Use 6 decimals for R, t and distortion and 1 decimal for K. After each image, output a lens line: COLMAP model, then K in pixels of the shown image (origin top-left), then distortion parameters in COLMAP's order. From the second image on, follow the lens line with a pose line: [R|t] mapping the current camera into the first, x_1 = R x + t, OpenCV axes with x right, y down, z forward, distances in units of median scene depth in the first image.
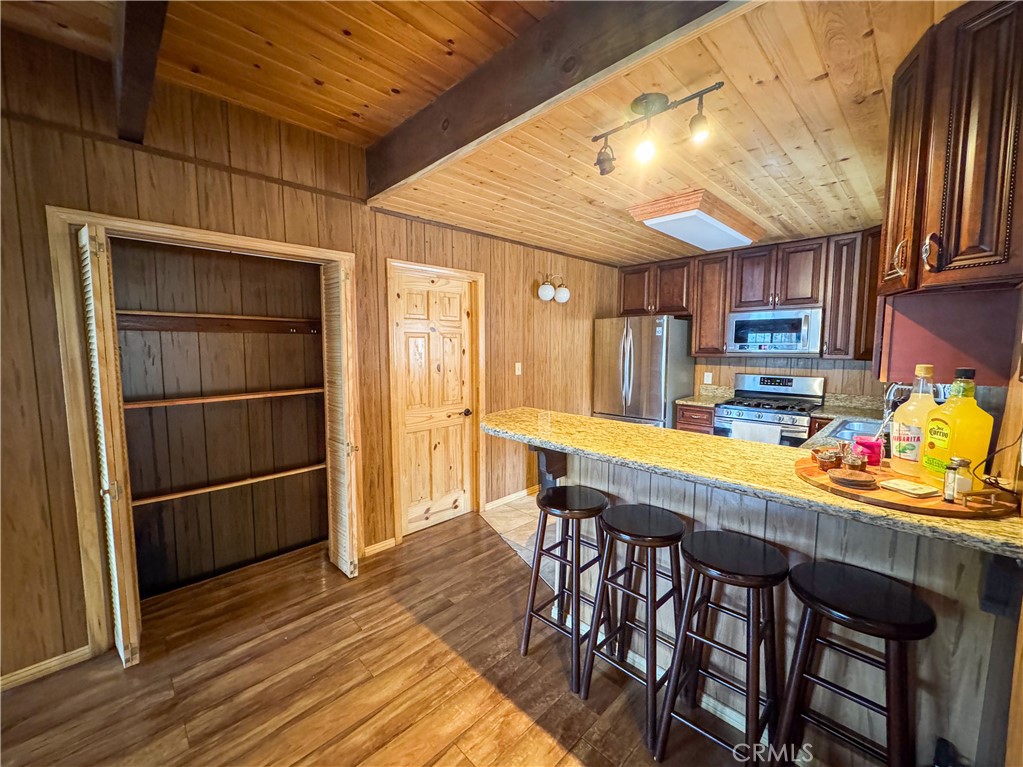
lens RADIAL K [[413.6, 0, 511.1], [0, 413.6, 379.2], [0, 0, 1]] dist [-0.003545, 0.000514]
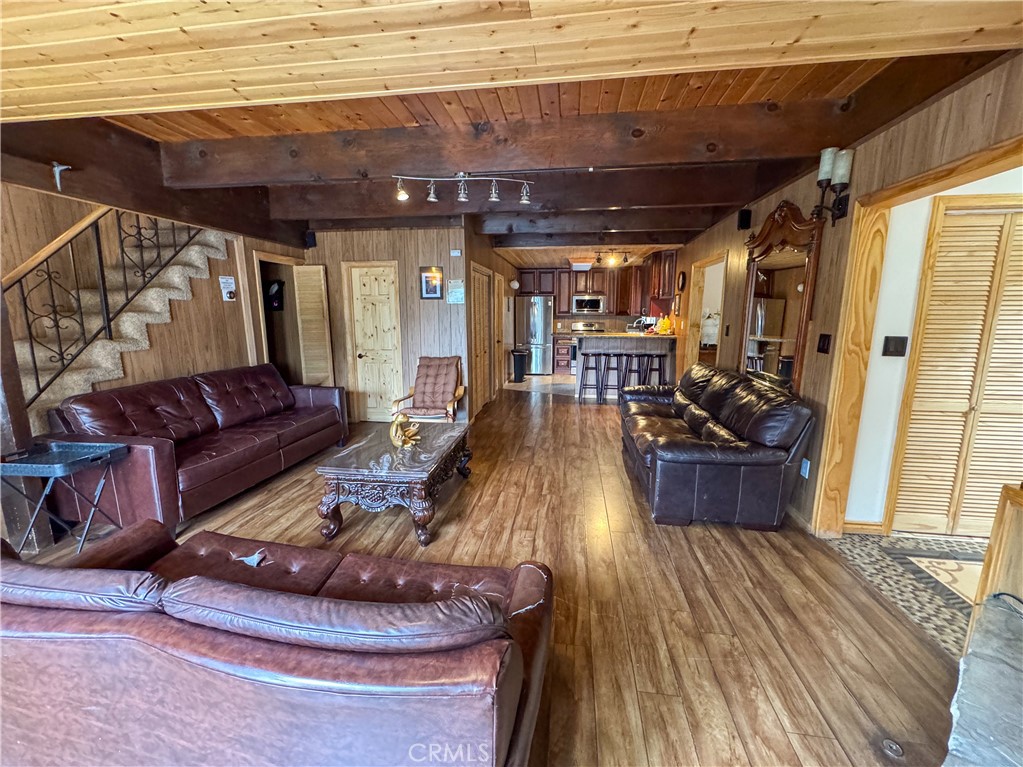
lens RADIAL K [[413.6, 0, 517.9], [0, 413.6, 380.4], [0, 0, 1]] dist [-0.003545, 0.000514]
pose [[0.795606, -0.091456, 0.598871, -1.188150], [0.045237, 0.994748, 0.091816, 0.088851], [-0.604123, -0.045958, 0.795565, -0.711549]]
